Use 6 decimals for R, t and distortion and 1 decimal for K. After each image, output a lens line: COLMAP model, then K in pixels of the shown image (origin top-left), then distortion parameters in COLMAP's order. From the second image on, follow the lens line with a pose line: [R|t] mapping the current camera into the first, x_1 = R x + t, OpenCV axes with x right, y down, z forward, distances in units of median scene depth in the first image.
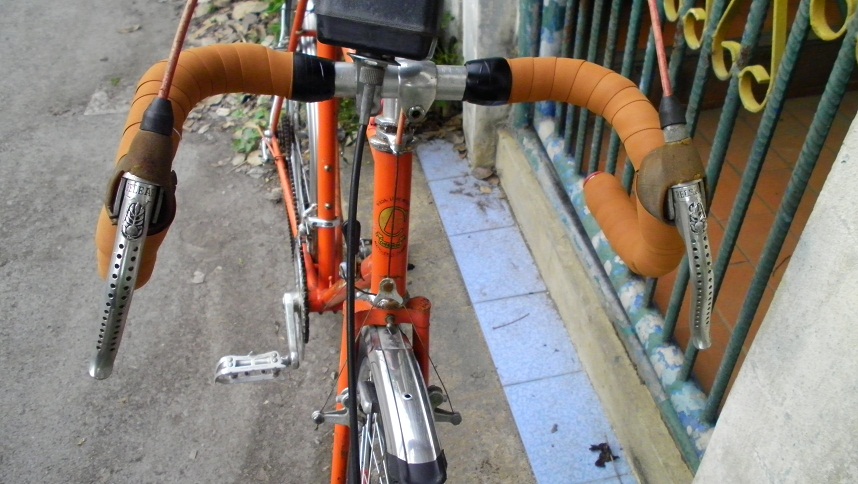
lens RADIAL K [[719.7, 0, 429.0], [0, 719.7, 242.0], [0, 0, 1]] dist [-0.004898, -0.003413]
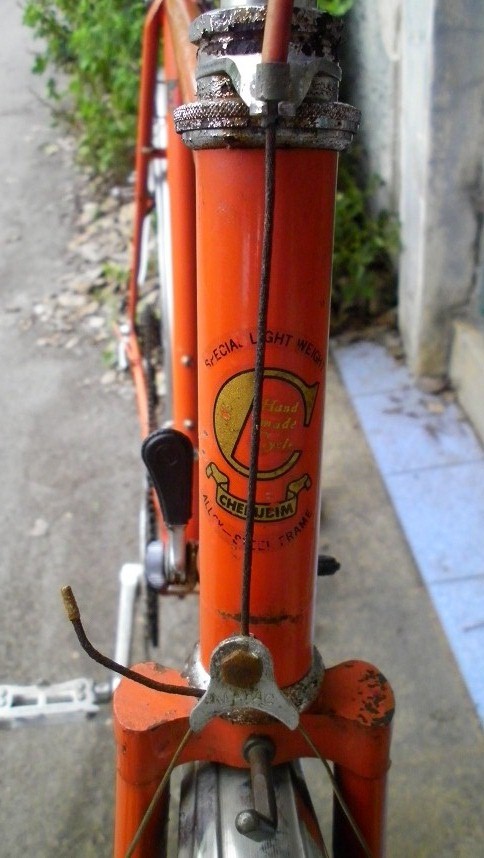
lens RADIAL K [[719.7, 0, 227.5], [0, 719.7, 431.4], [0, 0, 1]] dist [-0.004898, -0.003413]
pose [[0.987025, -0.002021, -0.160556, -0.008138], [-0.008840, 0.997720, -0.066906, -0.002997], [0.160325, 0.067457, 0.984757, 0.305788]]
